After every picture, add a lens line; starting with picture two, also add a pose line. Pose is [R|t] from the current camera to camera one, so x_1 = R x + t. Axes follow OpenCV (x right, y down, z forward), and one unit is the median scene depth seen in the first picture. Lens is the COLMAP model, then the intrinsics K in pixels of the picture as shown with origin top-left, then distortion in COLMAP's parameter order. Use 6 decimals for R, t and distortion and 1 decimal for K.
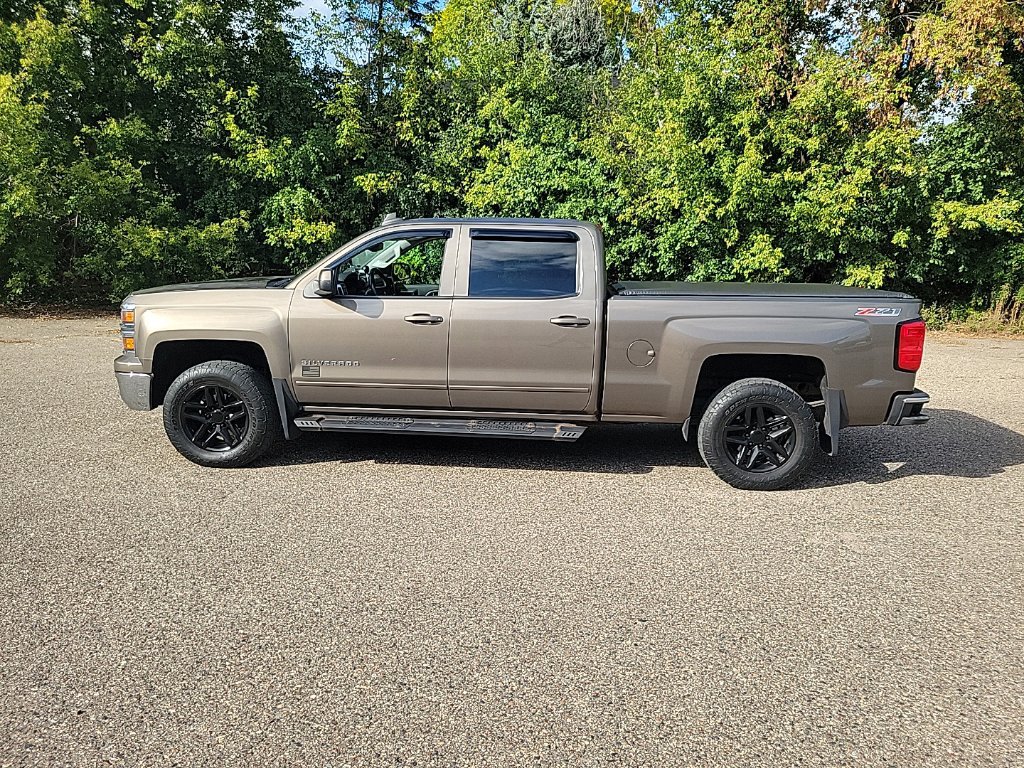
lens RADIAL K [[771.3, 0, 508.9], [0, 771.3, 388.3], [0, 0, 1]] dist [0.053631, -0.025397]
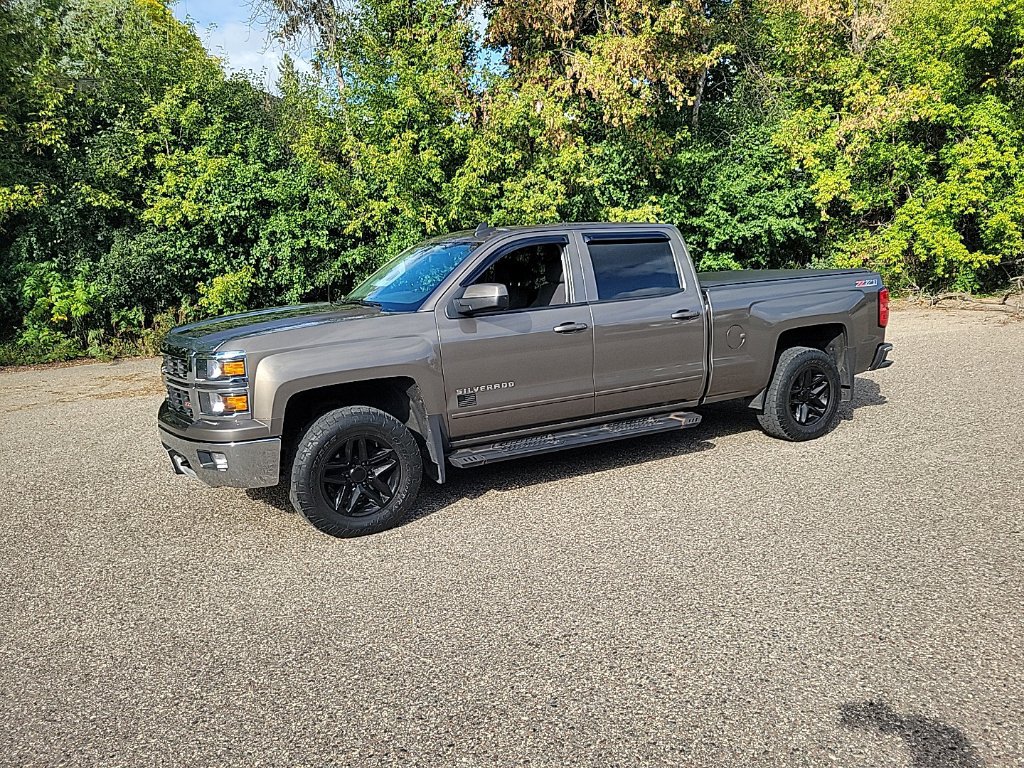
lens RADIAL K [[788.8, 0, 506.3], [0, 788.8, 385.2], [0, 0, 1]] dist [0.042927, -0.008261]
pose [[0.832367, -0.145241, 0.534856, -0.264992], [0.158967, 0.987068, 0.020649, -0.019223], [-0.530938, 0.067837, 0.844691, 0.077538]]
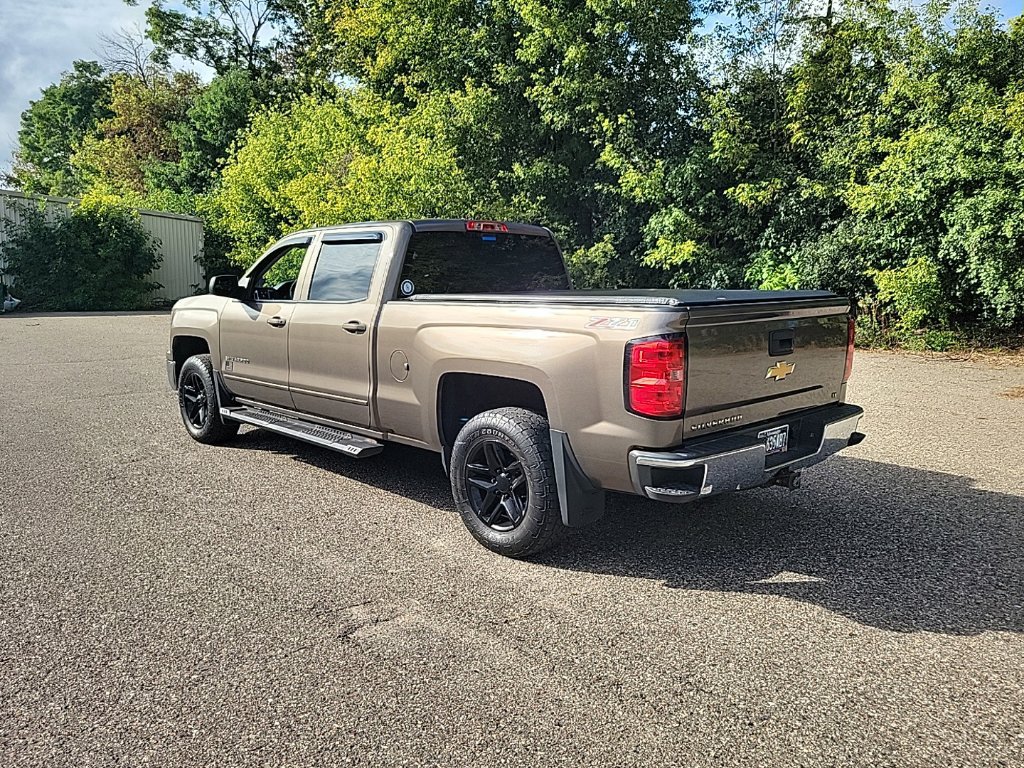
lens RADIAL K [[788.8, 0, 506.3], [0, 788.8, 385.2], [0, 0, 1]] dist [0.042927, -0.008261]
pose [[0.736867, 0.073851, -0.671992, 0.311537], [-0.101981, 0.994783, -0.002502, -0.012200], [0.668301, 0.070374, 0.740555, 0.155184]]
